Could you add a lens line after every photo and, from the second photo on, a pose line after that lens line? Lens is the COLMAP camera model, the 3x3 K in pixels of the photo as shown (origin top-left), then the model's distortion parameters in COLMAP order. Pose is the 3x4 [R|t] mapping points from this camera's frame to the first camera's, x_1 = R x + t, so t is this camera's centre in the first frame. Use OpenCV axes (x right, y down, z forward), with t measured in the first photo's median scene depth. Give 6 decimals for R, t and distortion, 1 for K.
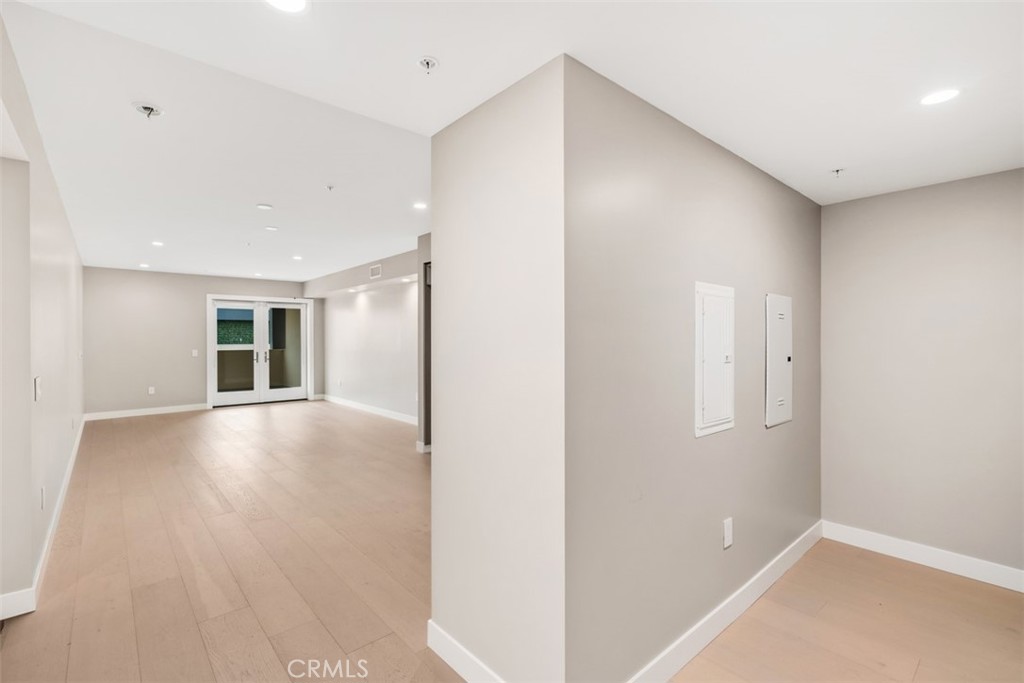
lens RADIAL K [[468.5, 0, 510.4], [0, 468.5, 339.6], [0, 0, 1]] dist [-0.003737, 0.001224]
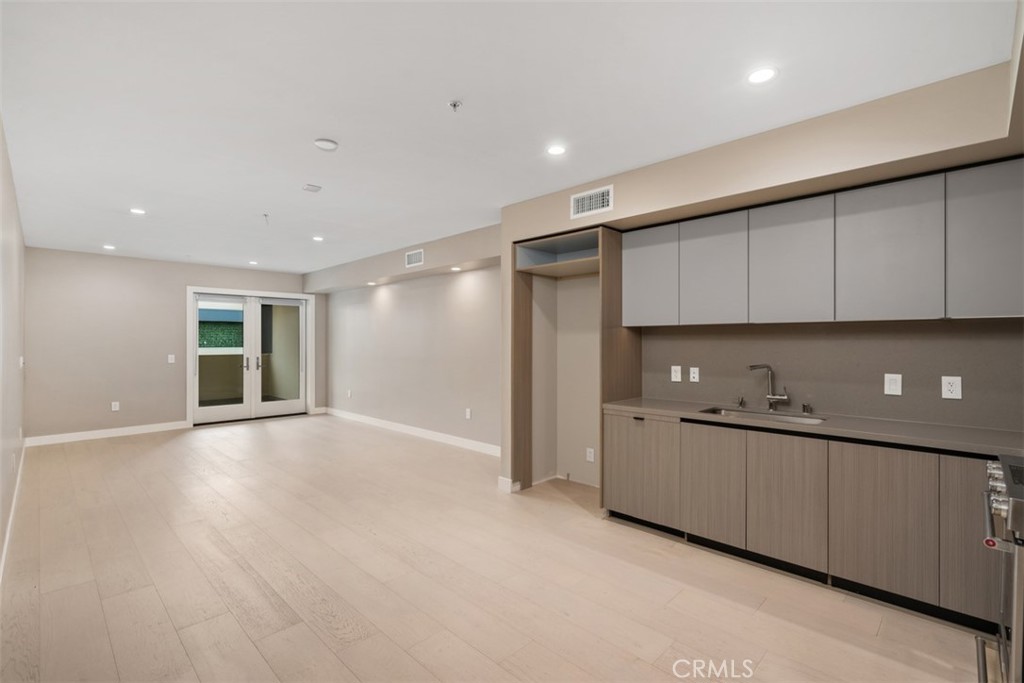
lens RADIAL K [[468.5, 0, 511.3], [0, 468.5, 342.8], [0, 0, 1]] dist [-0.003737, 0.001224]
pose [[0.997238, 0.003021, 0.074206, -0.150121], [-0.003004, 0.999995, -0.000334, 0.000016], [-0.074206, 0.000110, 0.997243, 0.152169]]
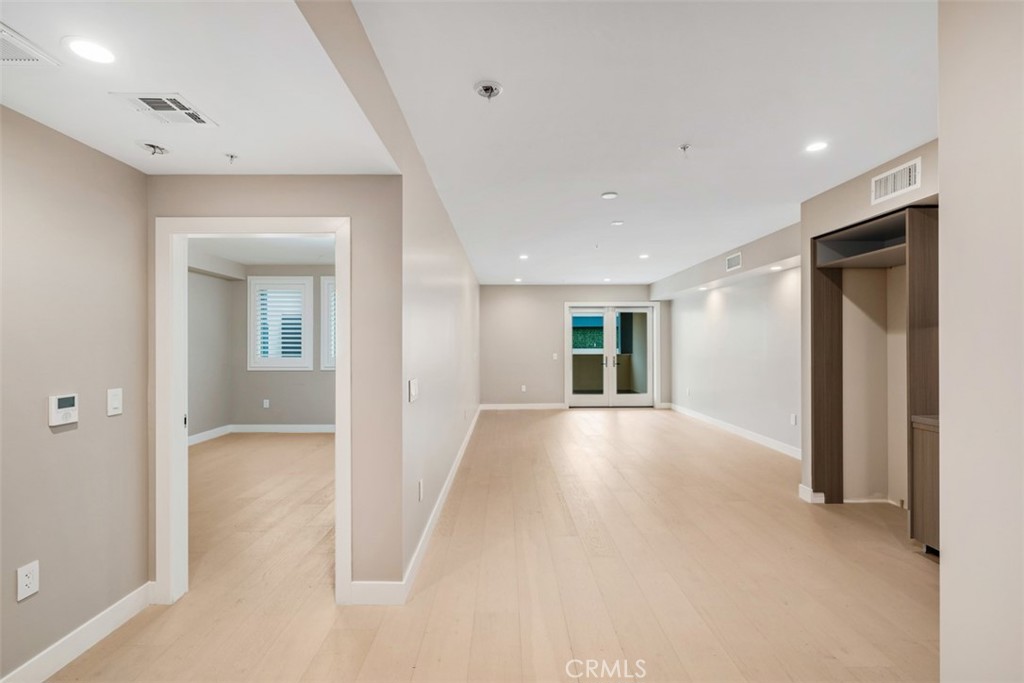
lens RADIAL K [[468.5, 0, 508.2], [0, 468.5, 342.1], [0, 0, 1]] dist [-0.003737, 0.001224]
pose [[0.759170, -0.001475, -0.650891, -0.043929], [-0.001877, 0.999988, -0.004456, 0.000227], [0.650890, 0.004604, 0.759158, 0.095897]]
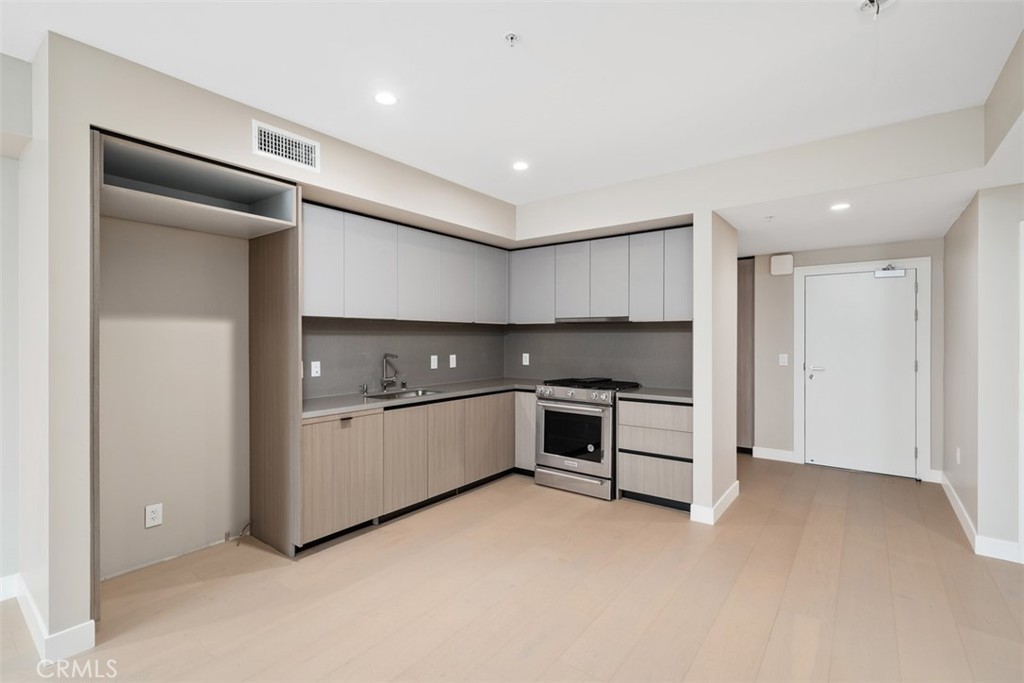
lens RADIAL K [[468.5, 0, 513.1], [0, 468.5, 338.3], [0, 0, 1]] dist [-0.003737, 0.001224]
pose [[-0.201928, 0.003863, 0.979393, -0.378229], [0.004427, 0.999986, -0.003032, 0.003434], [-0.979390, 0.003724, -0.201942, 0.469128]]
